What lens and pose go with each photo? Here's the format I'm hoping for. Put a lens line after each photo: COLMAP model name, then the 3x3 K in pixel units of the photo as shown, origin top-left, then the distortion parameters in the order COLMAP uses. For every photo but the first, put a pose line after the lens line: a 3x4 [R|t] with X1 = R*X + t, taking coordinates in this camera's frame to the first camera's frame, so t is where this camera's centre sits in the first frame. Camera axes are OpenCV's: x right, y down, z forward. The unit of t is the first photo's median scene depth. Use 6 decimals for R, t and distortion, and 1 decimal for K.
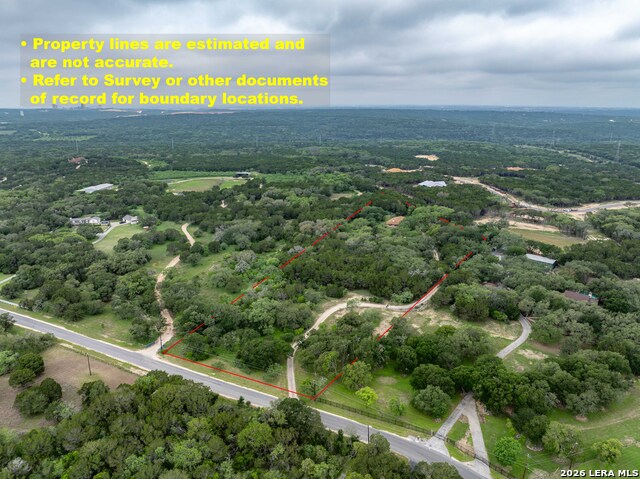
lens RADIAL K [[451.0, 0, 318.7], [0, 451.0, 253.5], [0, 0, 1]] dist [-0.039742, 0.005290]
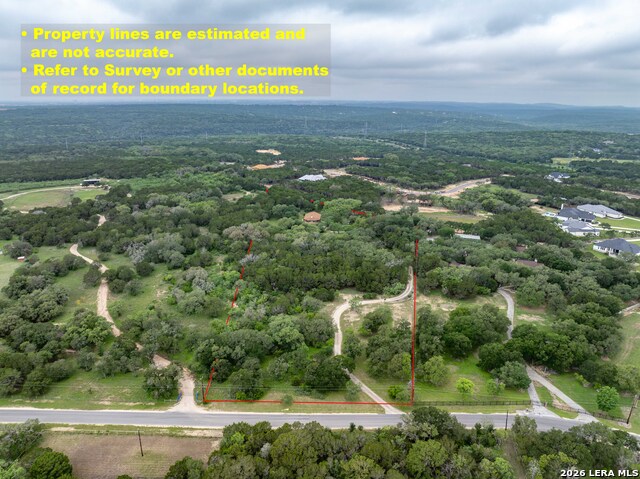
lens RADIAL K [[451.0, 0, 324.7], [0, 451.0, 269.0], [0, 0, 1]] dist [-0.039742, 0.005290]
pose [[0.898228, -0.147747, 0.413952, -0.420245], [0.130179, 0.988980, 0.070513, -0.045345], [-0.419808, -0.009449, 0.907564, 0.156156]]
